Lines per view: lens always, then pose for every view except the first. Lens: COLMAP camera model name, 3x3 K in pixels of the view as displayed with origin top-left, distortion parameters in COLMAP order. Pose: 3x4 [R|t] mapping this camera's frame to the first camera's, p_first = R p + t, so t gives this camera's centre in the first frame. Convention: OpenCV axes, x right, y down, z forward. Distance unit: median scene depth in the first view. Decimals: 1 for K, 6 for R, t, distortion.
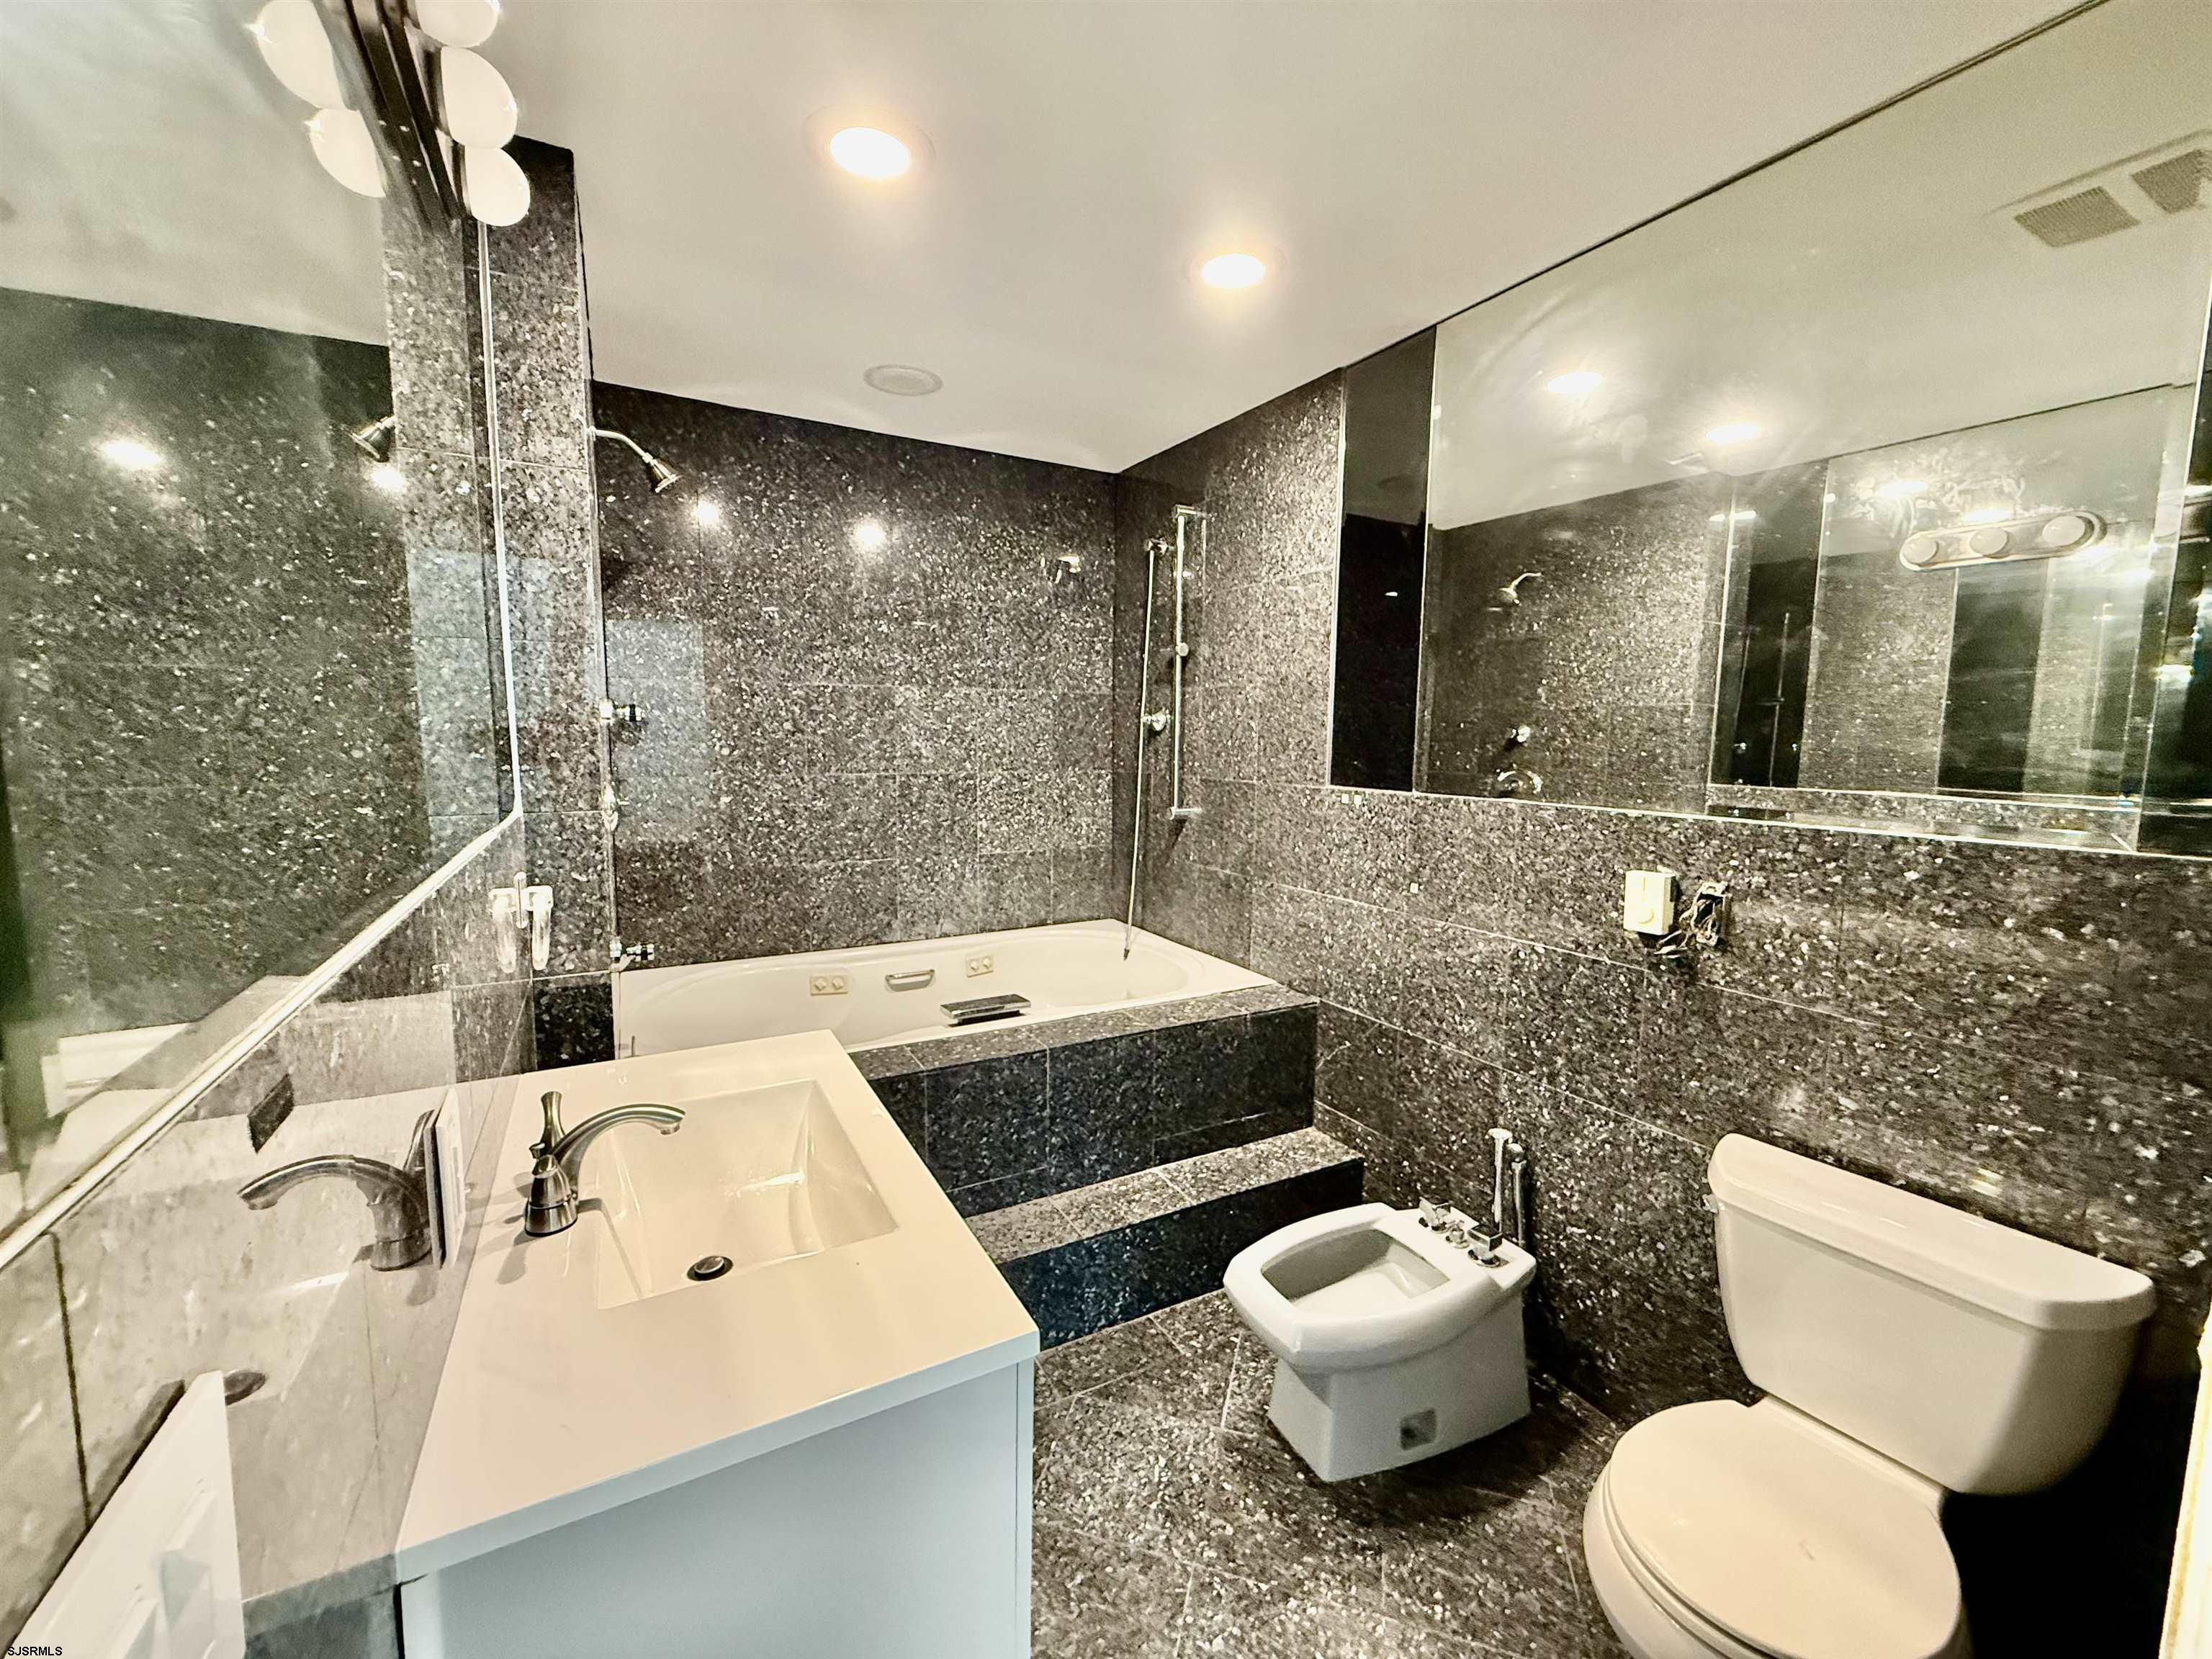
lens RADIAL K [[870.6, 0, 1101.3], [0, 870.6, 820.0], [0, 0, 1]] dist [-0.003014, -0.000036]
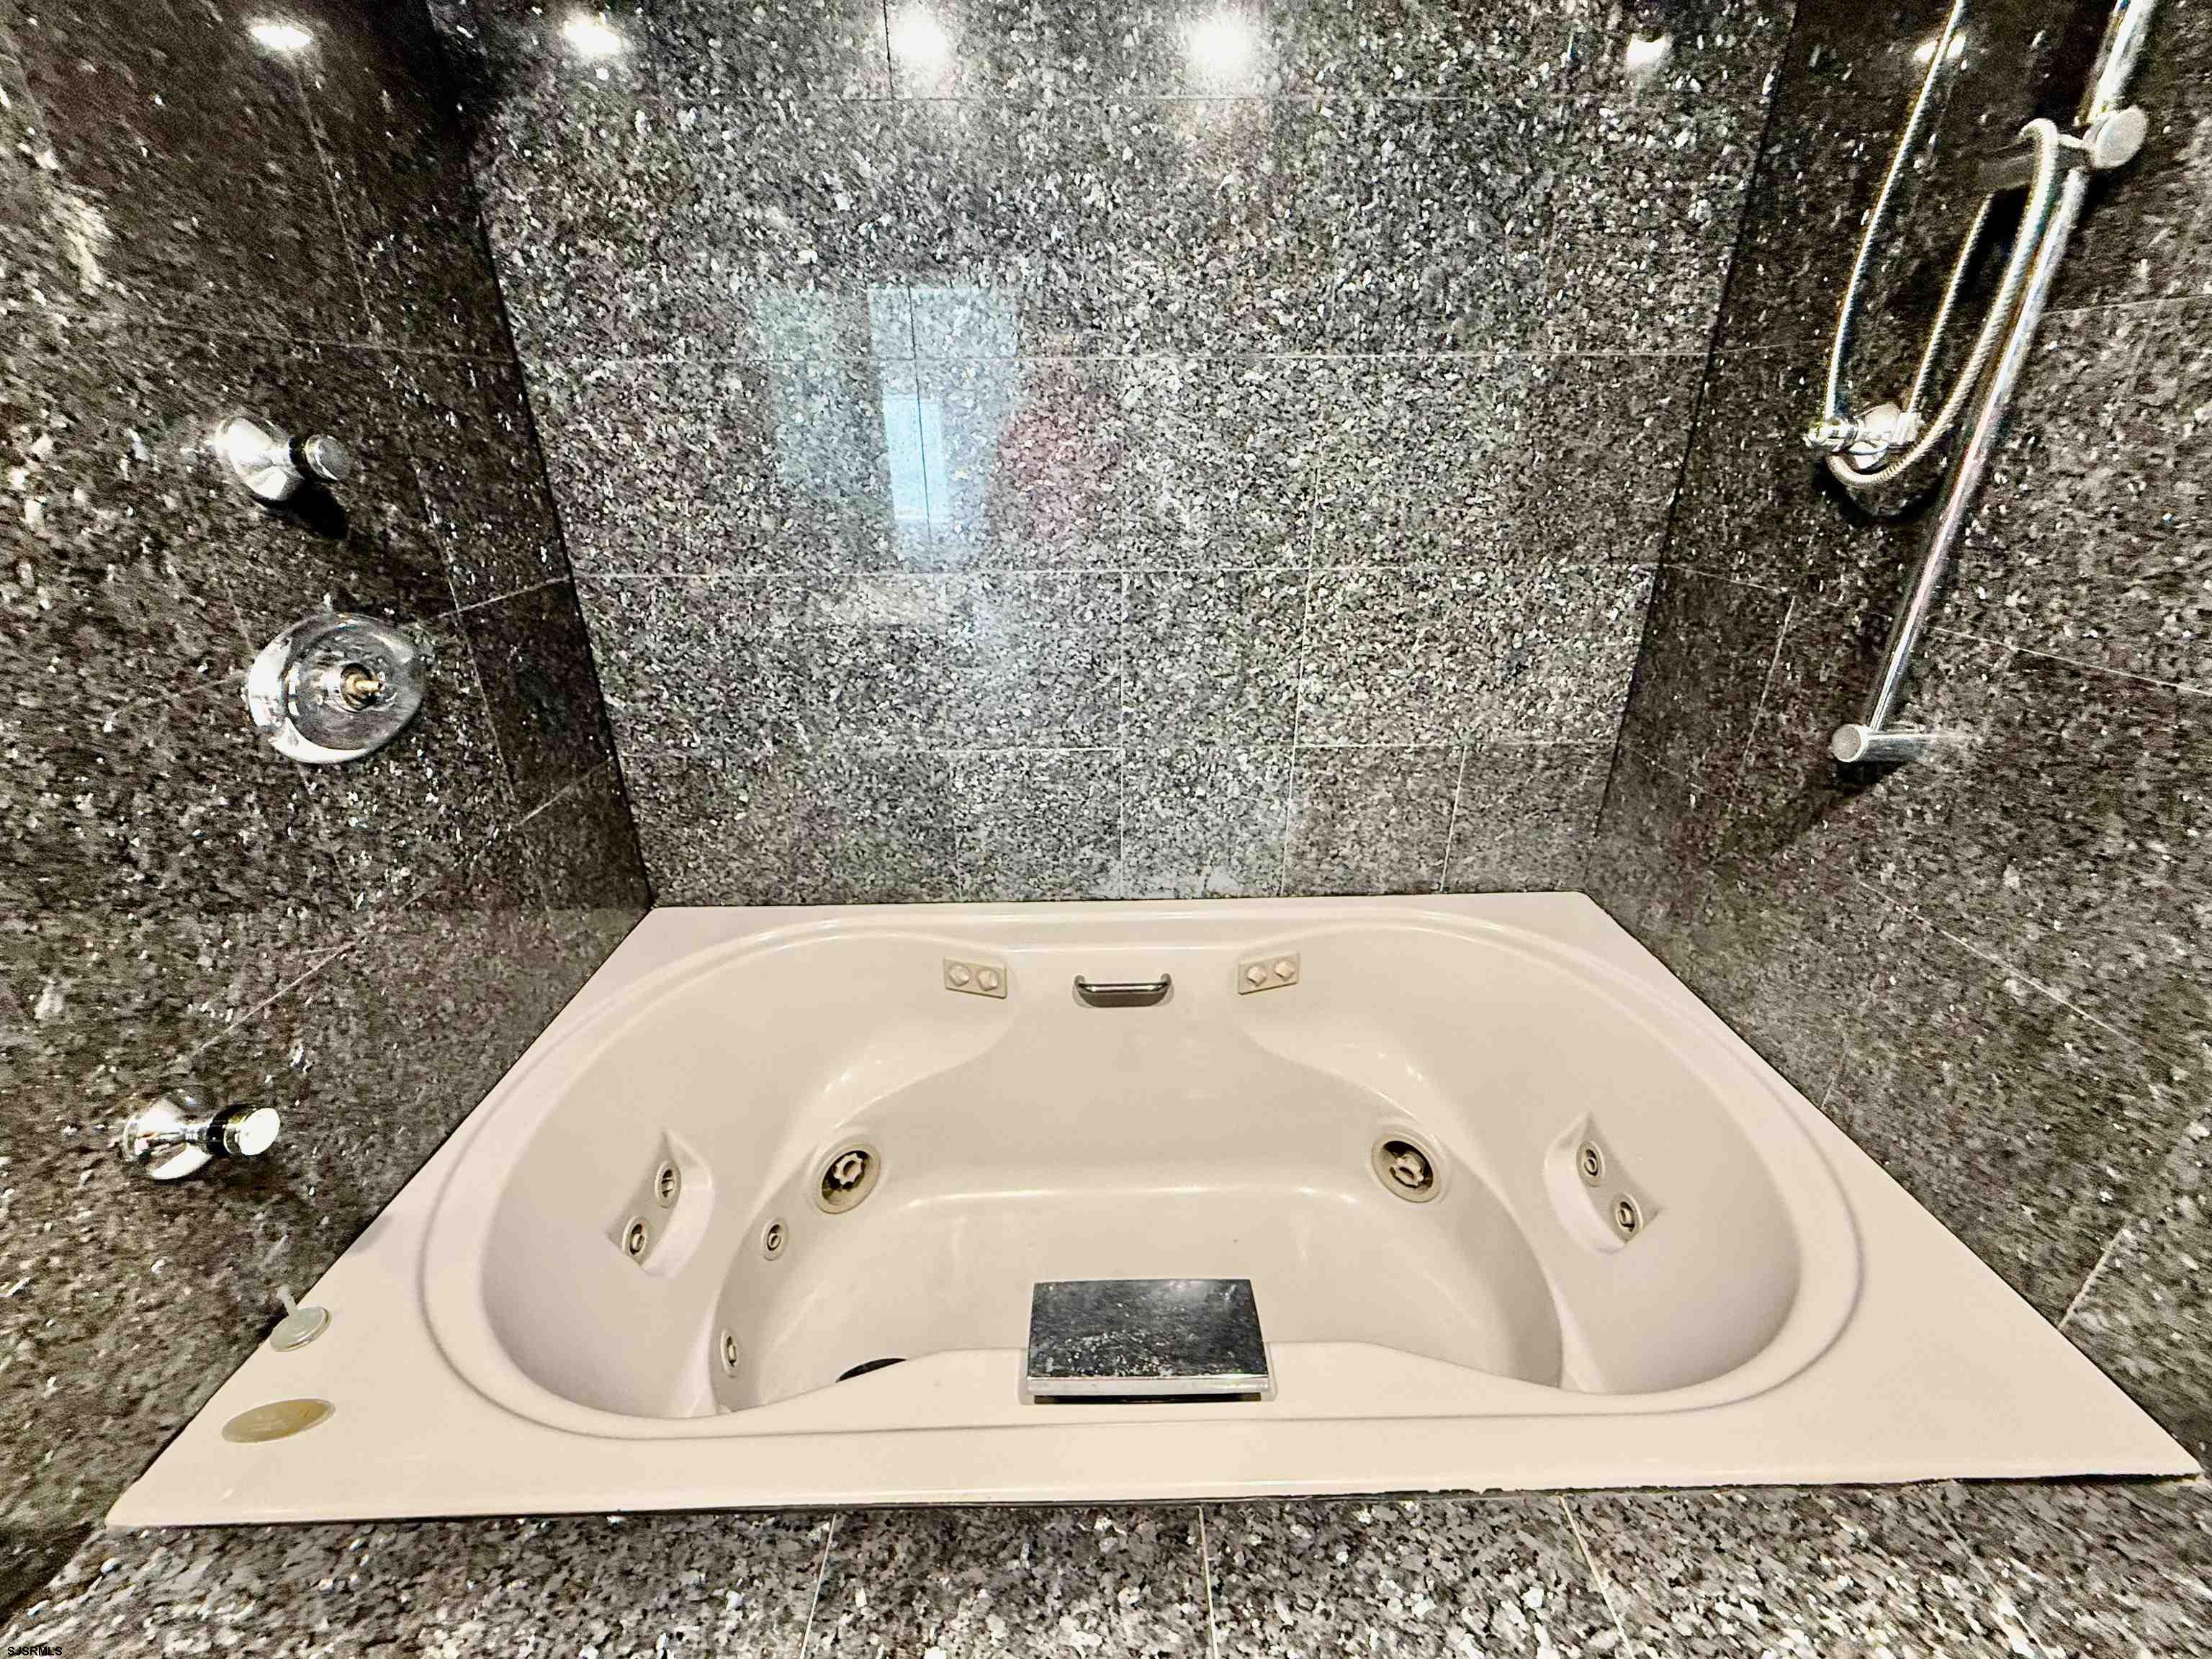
lens RADIAL K [[870.6, 0, 1101.3], [0, 870.6, 820.0], [0, 0, 1]] dist [-0.003014, -0.000036]
pose [[0.886093, 0.174724, -0.429314, -0.025911], [-0.031437, 0.946751, 0.320427, -0.074363], [0.462440, -0.270432, 0.844403, 0.566322]]
